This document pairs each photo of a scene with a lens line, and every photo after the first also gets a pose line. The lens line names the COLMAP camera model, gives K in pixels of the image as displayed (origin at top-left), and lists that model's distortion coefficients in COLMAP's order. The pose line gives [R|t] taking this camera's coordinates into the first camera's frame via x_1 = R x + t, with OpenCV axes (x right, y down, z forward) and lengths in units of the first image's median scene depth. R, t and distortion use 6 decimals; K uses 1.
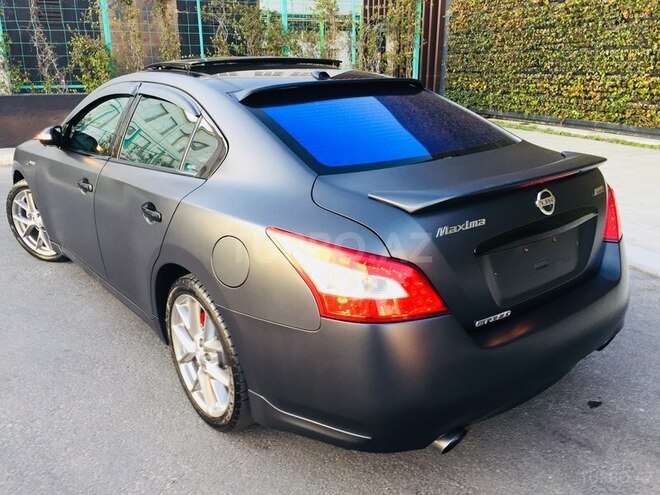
lens RADIAL K [[559.0, 0, 330.8], [0, 559.0, 247.0], [0, 0, 1]] dist [0.059858, -0.075429]
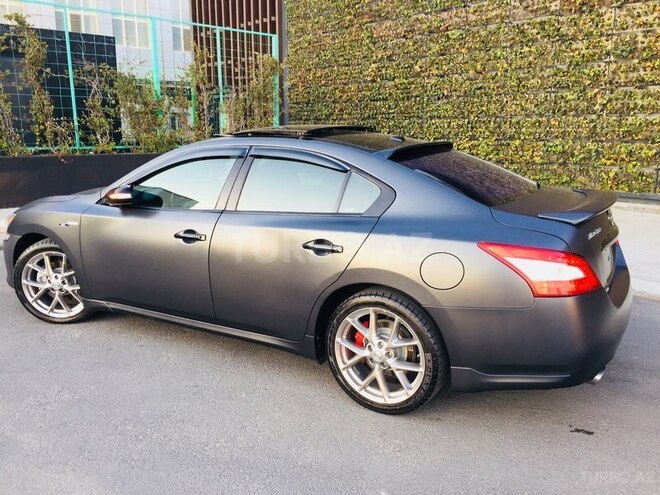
lens RADIAL K [[559.0, 0, 332.8], [0, 559.0, 245.4], [0, 0, 1]] dist [0.059858, -0.075429]
pose [[0.932579, -0.066790, 0.354734, -0.172232], [0.105050, 0.990414, -0.089696, 0.011563], [-0.345342, 0.120914, 0.930655, -0.034485]]
